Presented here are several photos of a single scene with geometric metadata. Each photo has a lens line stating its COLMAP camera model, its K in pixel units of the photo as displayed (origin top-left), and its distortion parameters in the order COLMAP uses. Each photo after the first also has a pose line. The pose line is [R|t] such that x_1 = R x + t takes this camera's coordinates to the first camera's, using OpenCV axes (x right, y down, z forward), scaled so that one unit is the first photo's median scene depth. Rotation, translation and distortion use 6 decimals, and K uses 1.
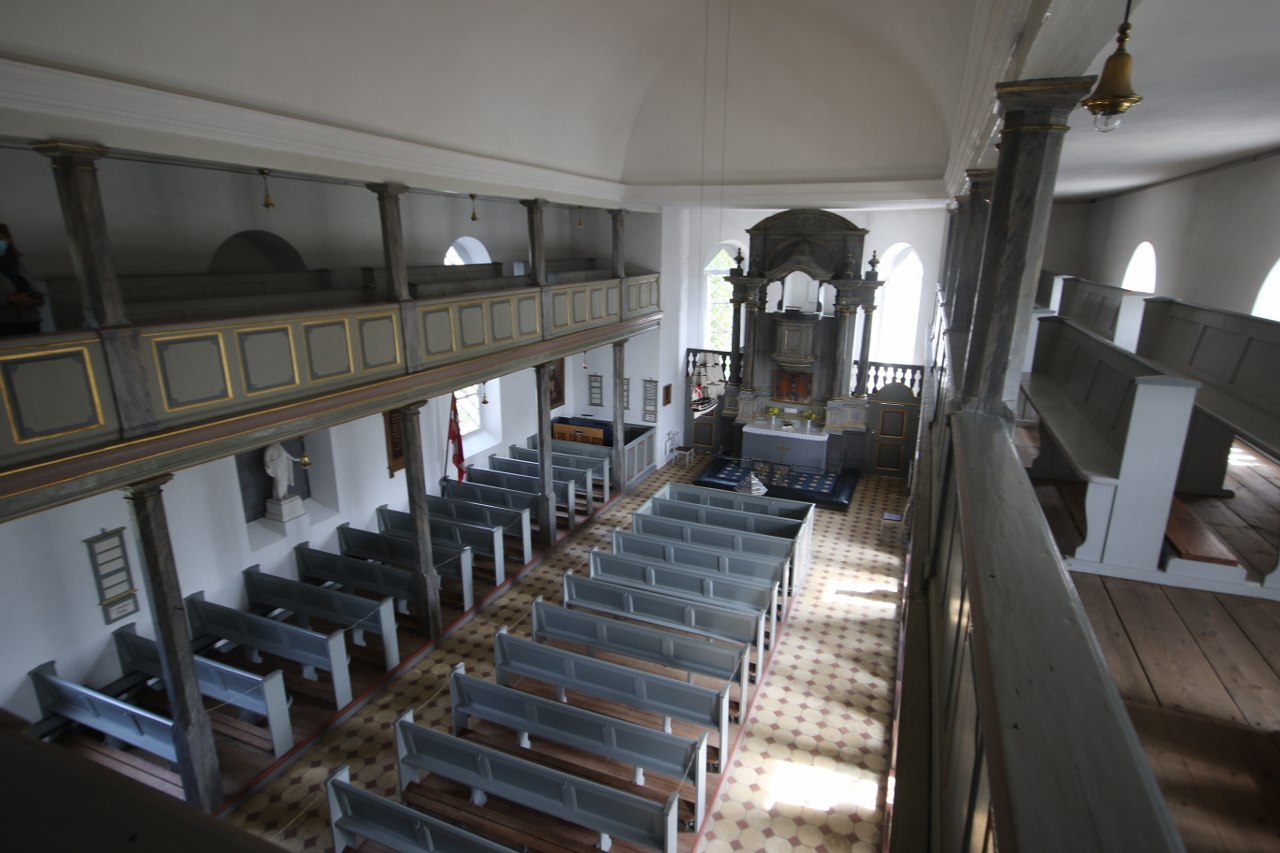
lens RADIAL K [[680.8, 0, 647.0], [0, 680.8, 426.7], [0, 0, 1]] dist [-0.001117, -0.000014]
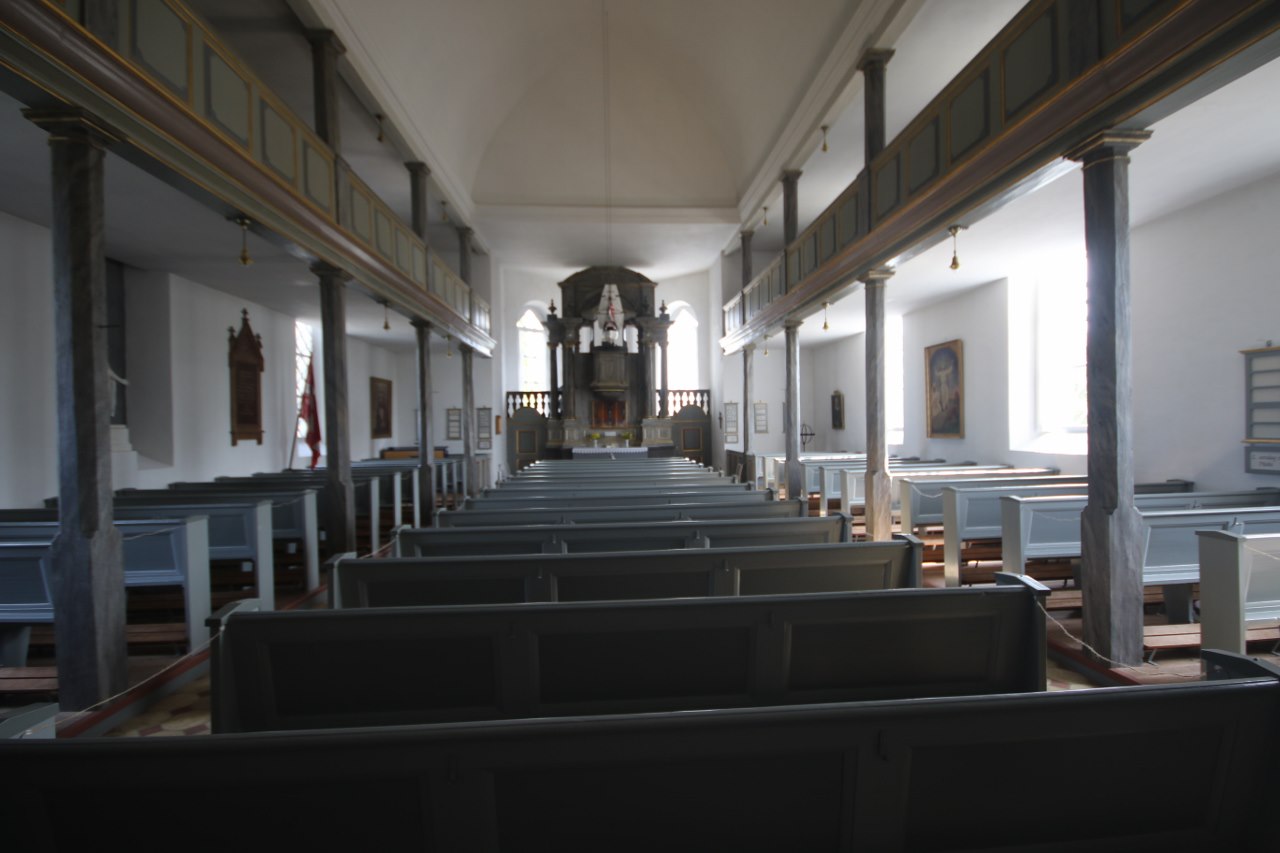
lens RADIAL K [[595.9, 0, 655.8], [0, 595.9, 421.1], [0, 0, 1]] dist [-0.000405, -0.000401]
pose [[0.890882, -0.023189, 0.453642, -0.175318], [0.145595, 0.960581, -0.236824, 0.206569], [-0.430269, 0.277030, 0.859141, 0.109842]]
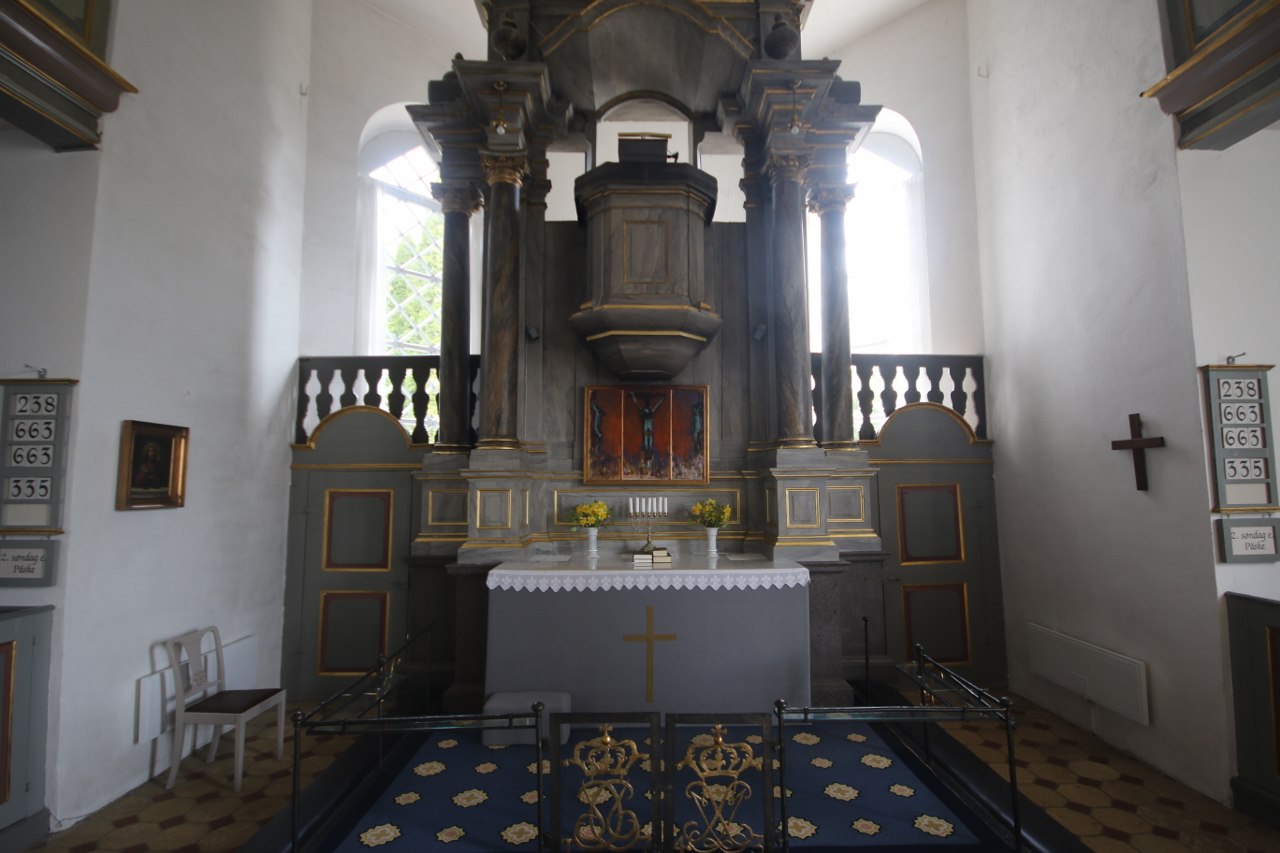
lens RADIAL K [[592.7, 0, 652.3], [0, 592.7, 430.6], [0, 0, 1]] dist [0.001322, 0.000161]
pose [[0.915947, 0.014290, 0.401044, 0.109111], [0.124840, 0.939631, -0.318603, 0.029568], [-0.381387, 0.341890, 0.858869, 0.778805]]
